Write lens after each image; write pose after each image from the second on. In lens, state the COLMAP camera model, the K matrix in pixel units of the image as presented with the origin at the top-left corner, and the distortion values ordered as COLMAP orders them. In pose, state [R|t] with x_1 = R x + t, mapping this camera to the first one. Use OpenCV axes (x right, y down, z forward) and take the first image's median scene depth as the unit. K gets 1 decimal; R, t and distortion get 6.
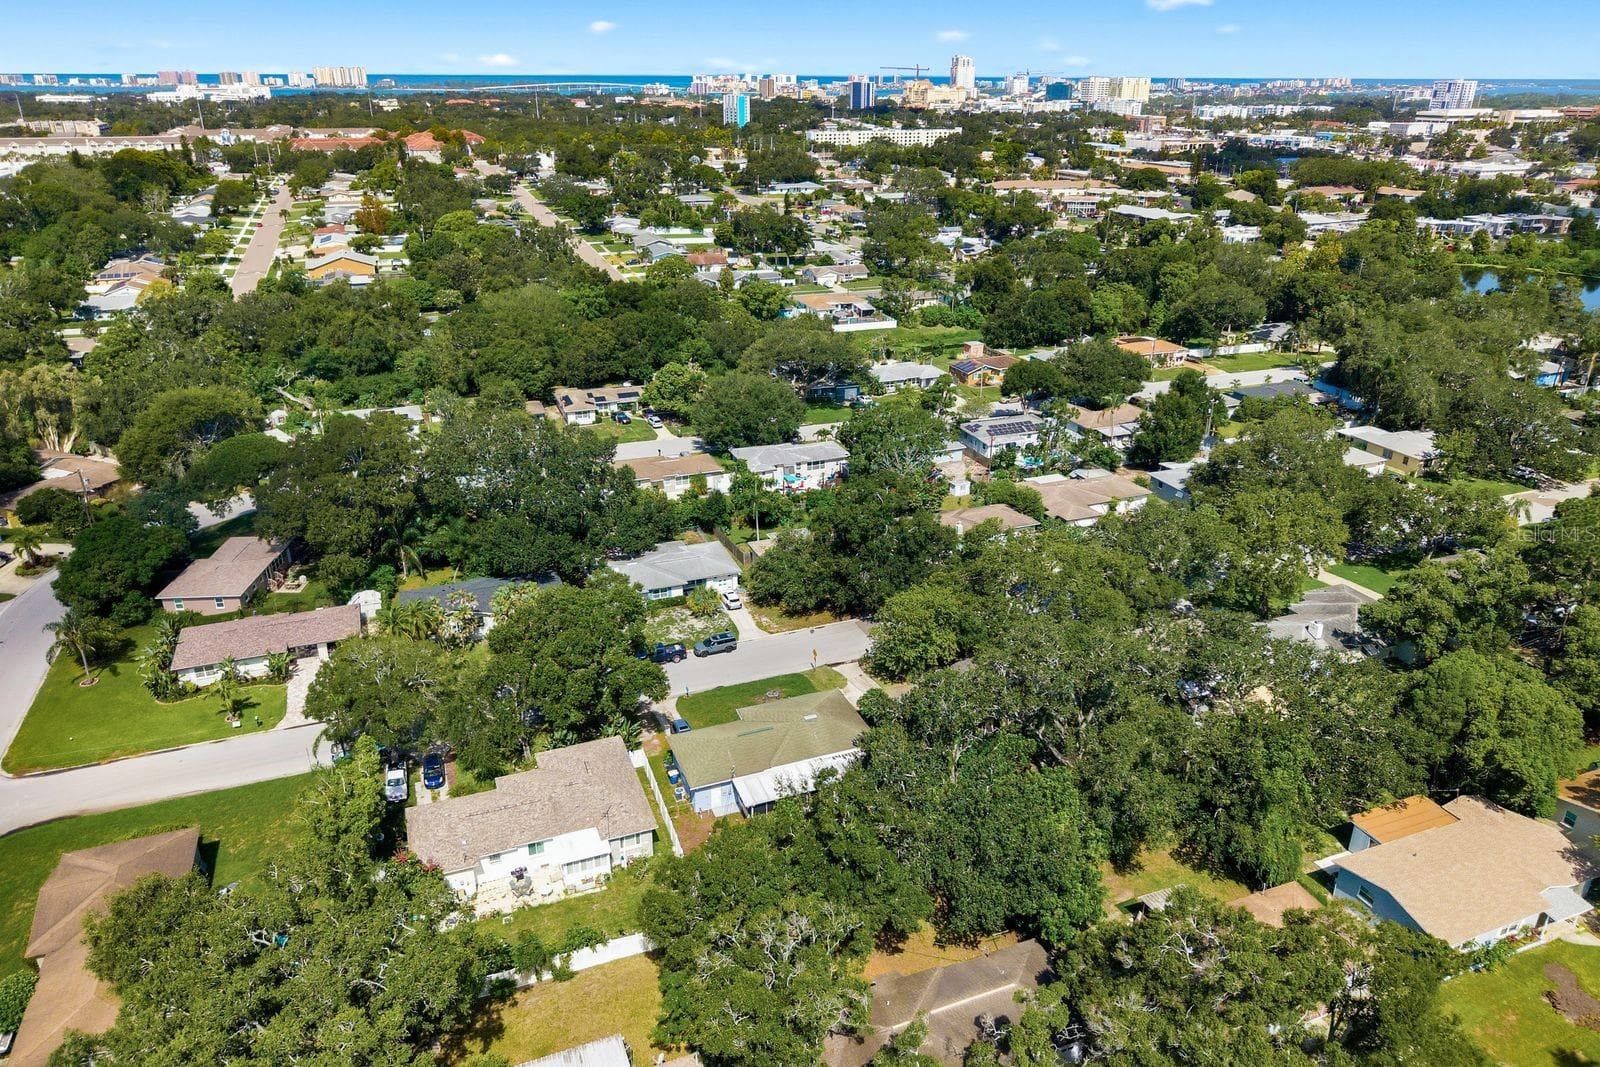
lens RADIAL K [[988.8, 0, 804.8], [0, 988.8, 555.2], [0, 0, 1]] dist [0.025946, -0.022315]
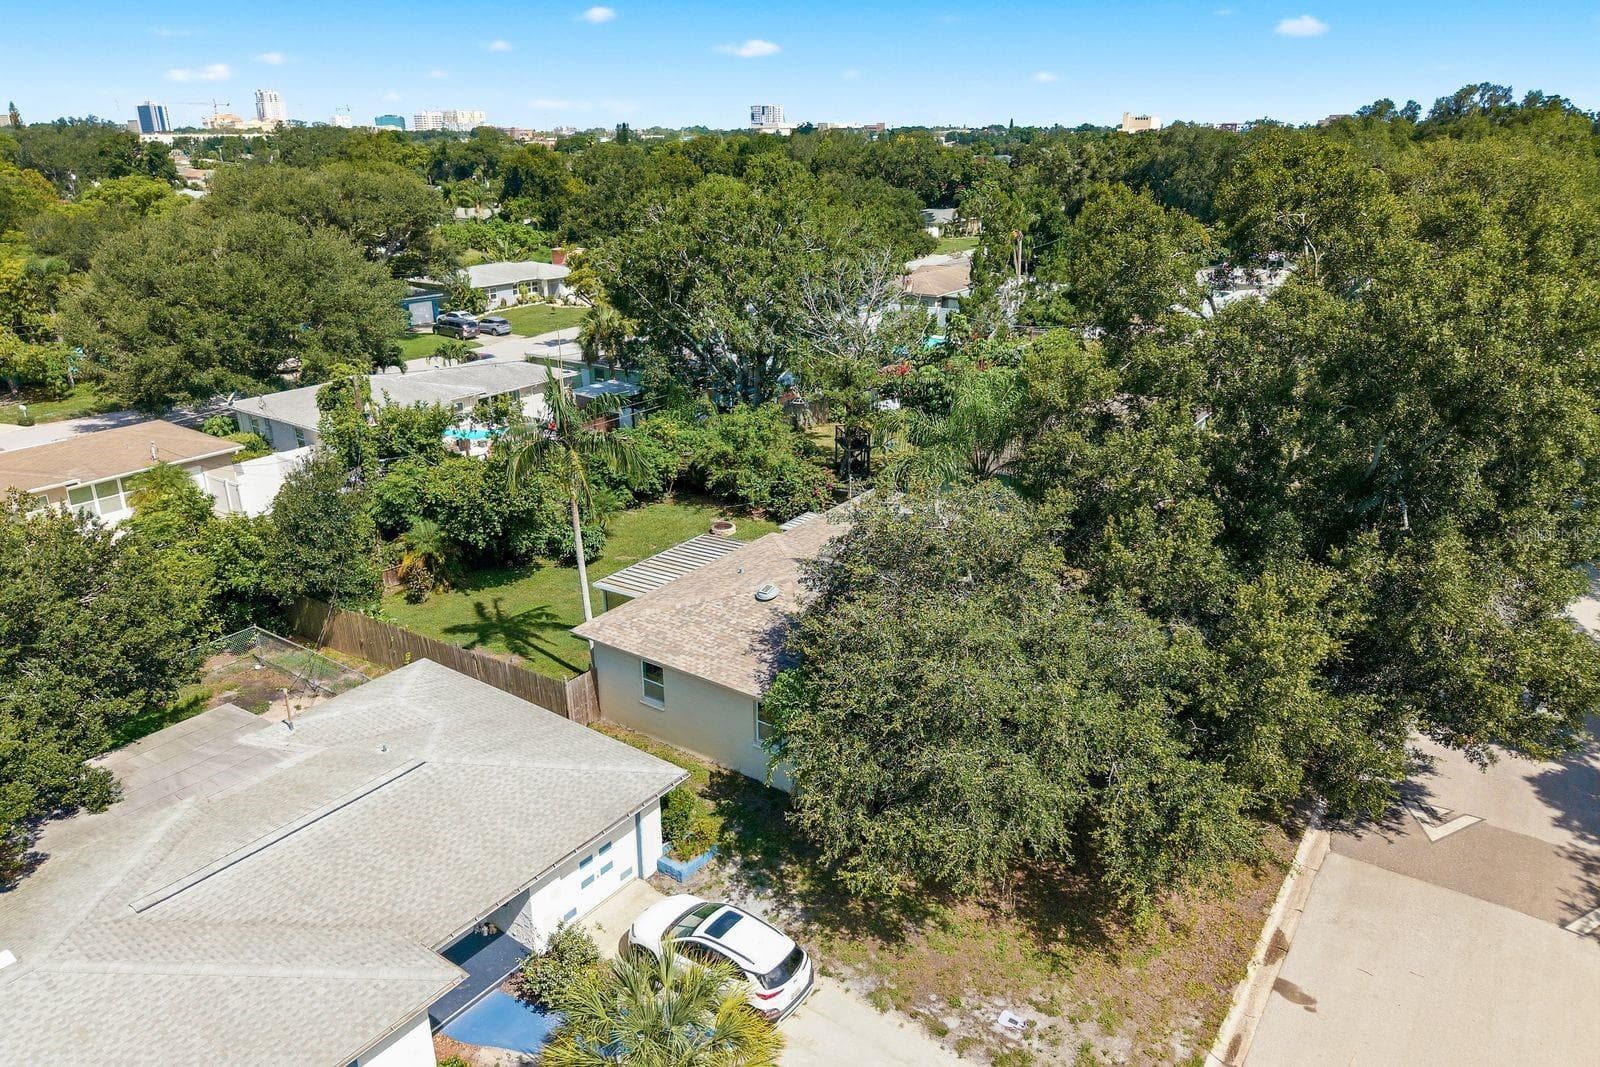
lens RADIAL K [[1063.8, 0, 800.0], [0, 1063.8, 533.5], [0, 0, 1]] dist [-0.009480, -0.001493]
pose [[0.840610, -0.198414, 0.503990, -0.088104], [0.231545, 0.972819, -0.003210, -0.014484], [-0.489654, 0.119395, 0.863703, 0.513684]]
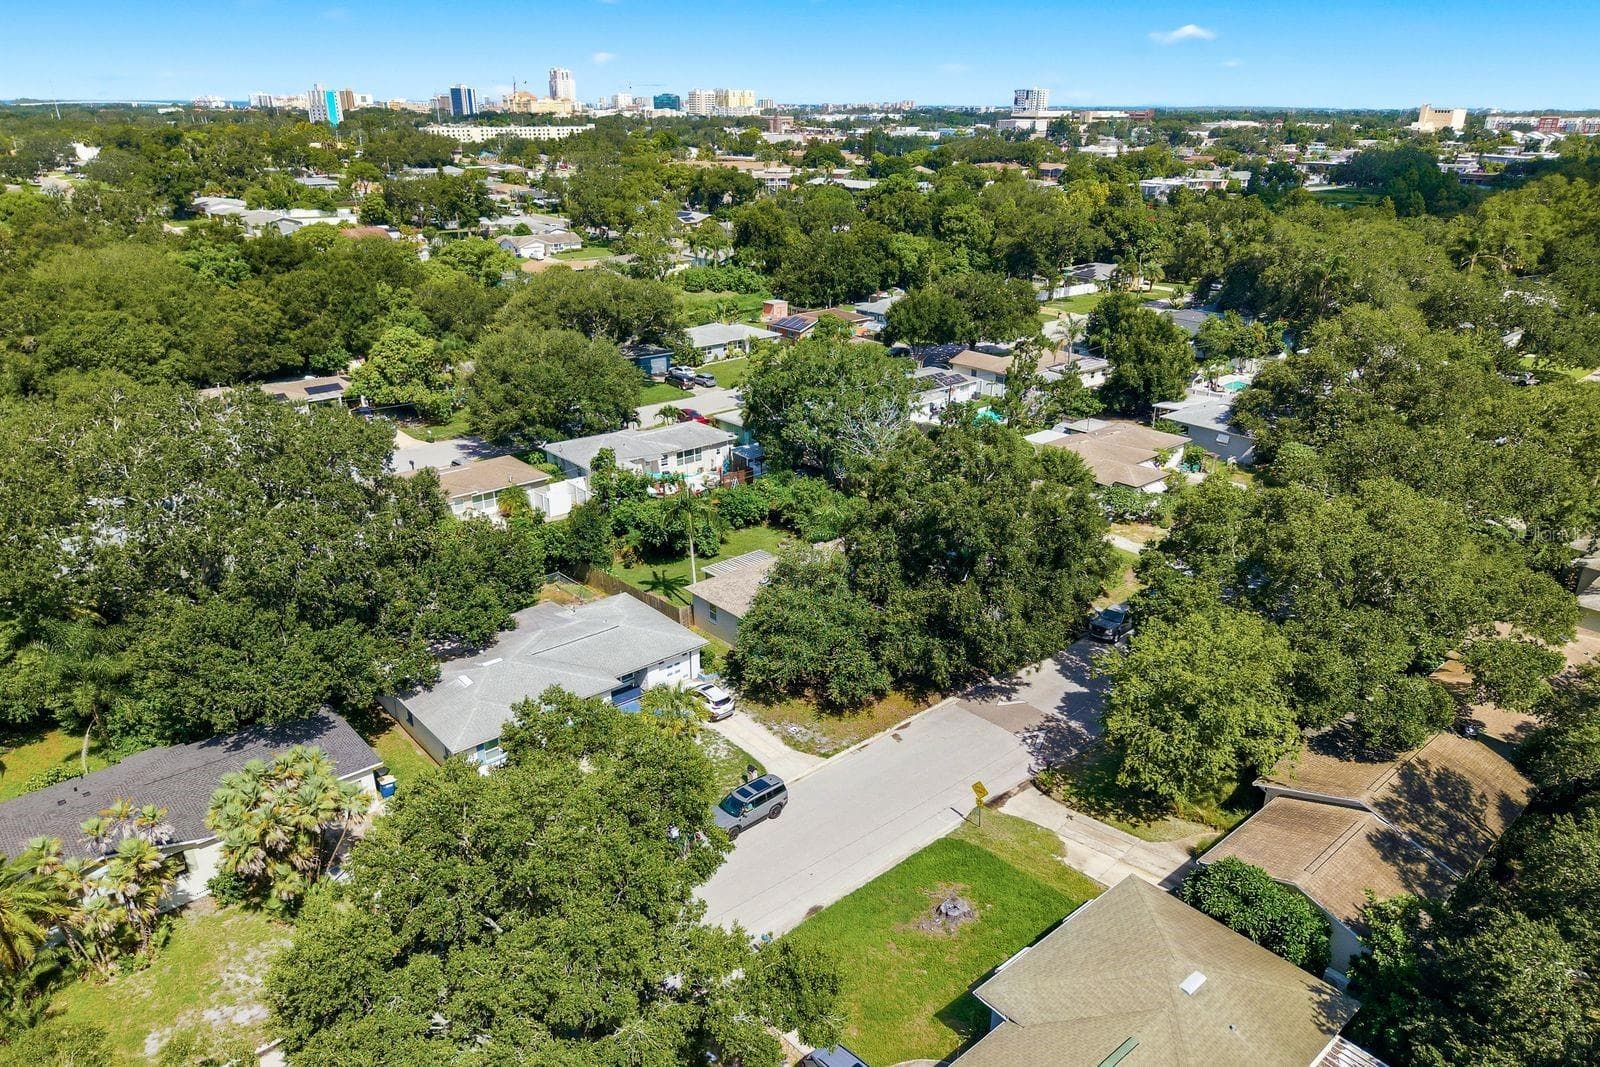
lens RADIAL K [[1039.1, 0, 789.4], [0, 1039.1, 583.0], [0, 0, 1]] dist [-0.000329, -0.000903]
pose [[0.944944, -0.137908, 0.296754, -0.114988], [0.138925, 0.990144, 0.017768, -0.011549], [-0.296279, 0.024436, 0.954789, 0.296086]]
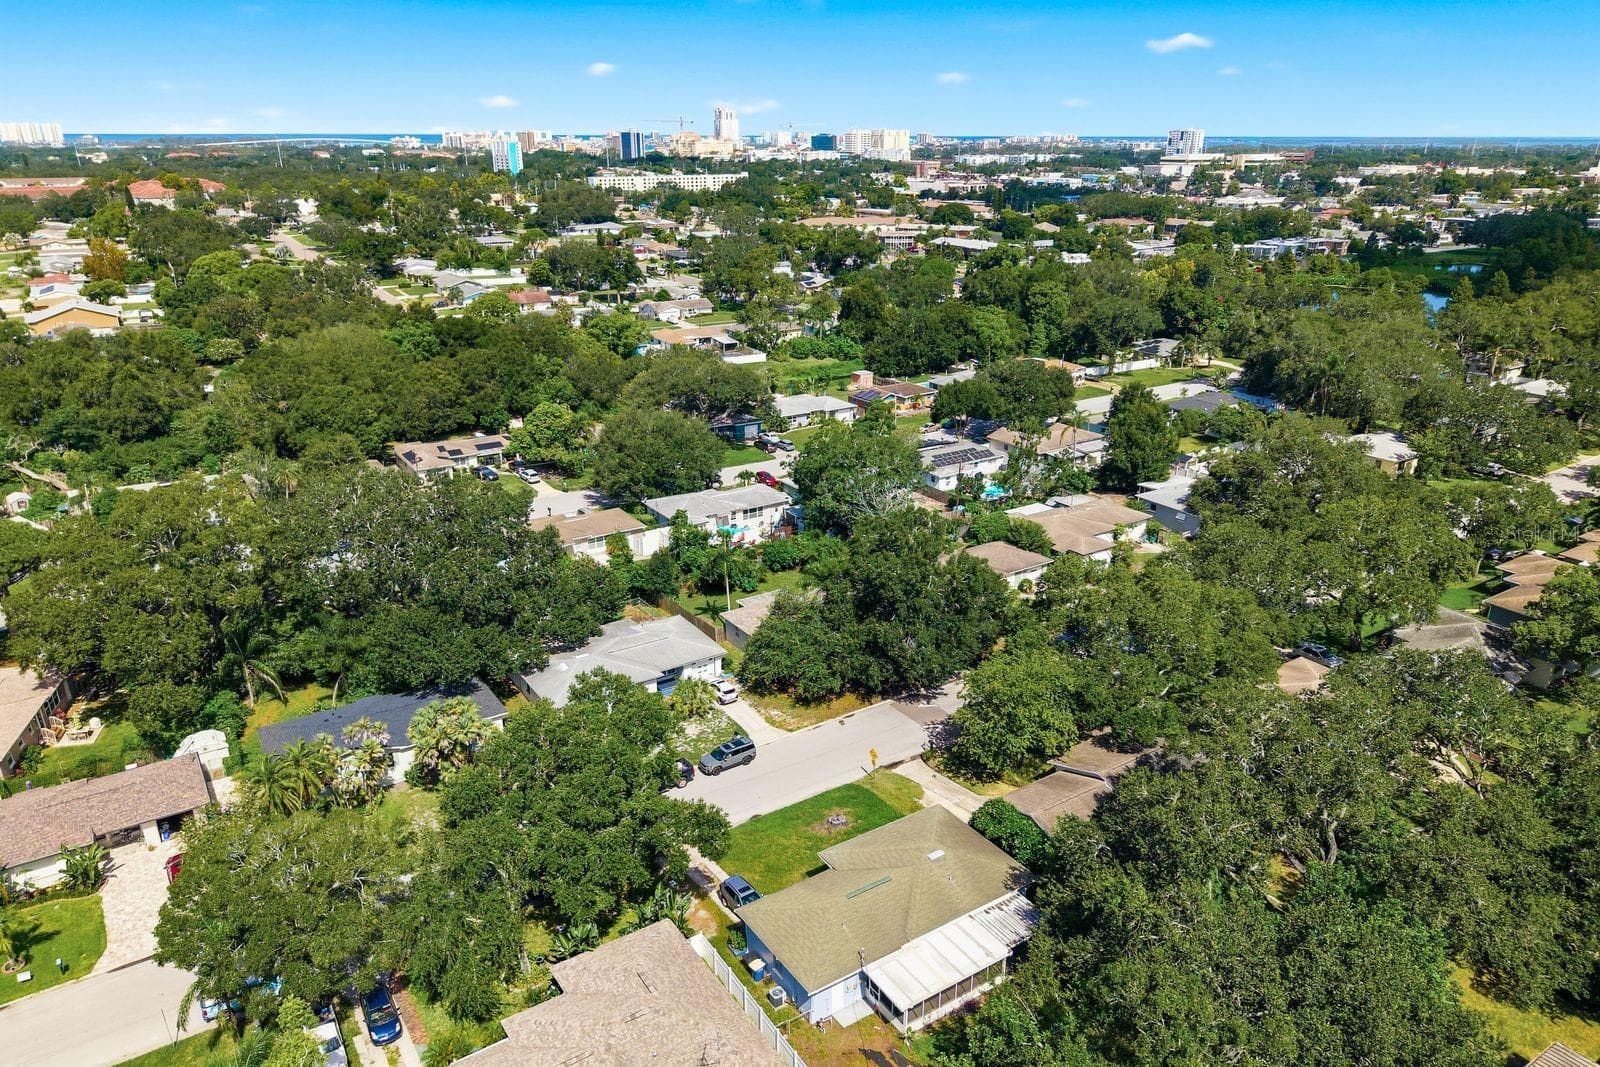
lens RADIAL K [[1012.4, 0, 791.9], [0, 1012.4, 596.1], [0, 0, 1]] dist [0.006976, -0.000021]
pose [[0.980416, -0.084206, 0.178026, -0.095393], [0.087139, 0.996158, -0.008707, -0.009861], [-0.176608, 0.024049, 0.983987, 0.139673]]
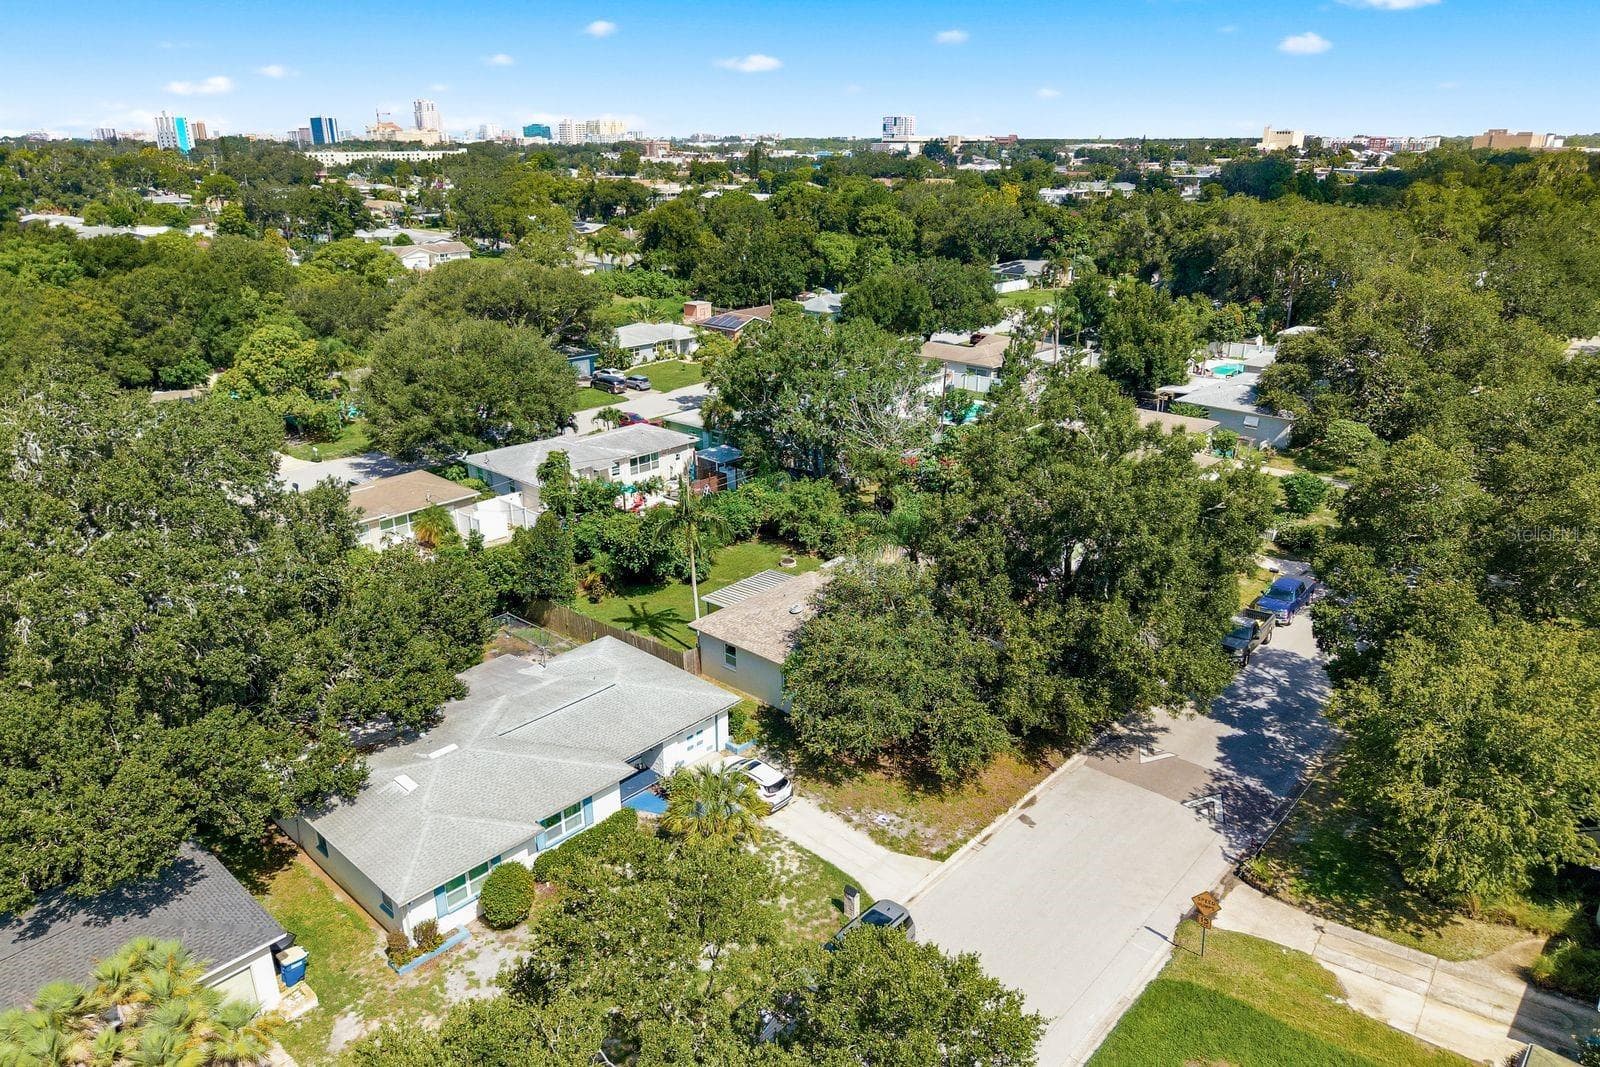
lens RADIAL K [[1049.9, 0, 791.0], [0, 1049.9, 548.1], [0, 0, 1]] dist [-0.000552, 0.000407]
pose [[0.901387, -0.164648, 0.400490, -0.125404], [0.188053, 0.981964, -0.019550, -0.018359], [-0.390048, 0.092936, 0.916093, 0.394271]]
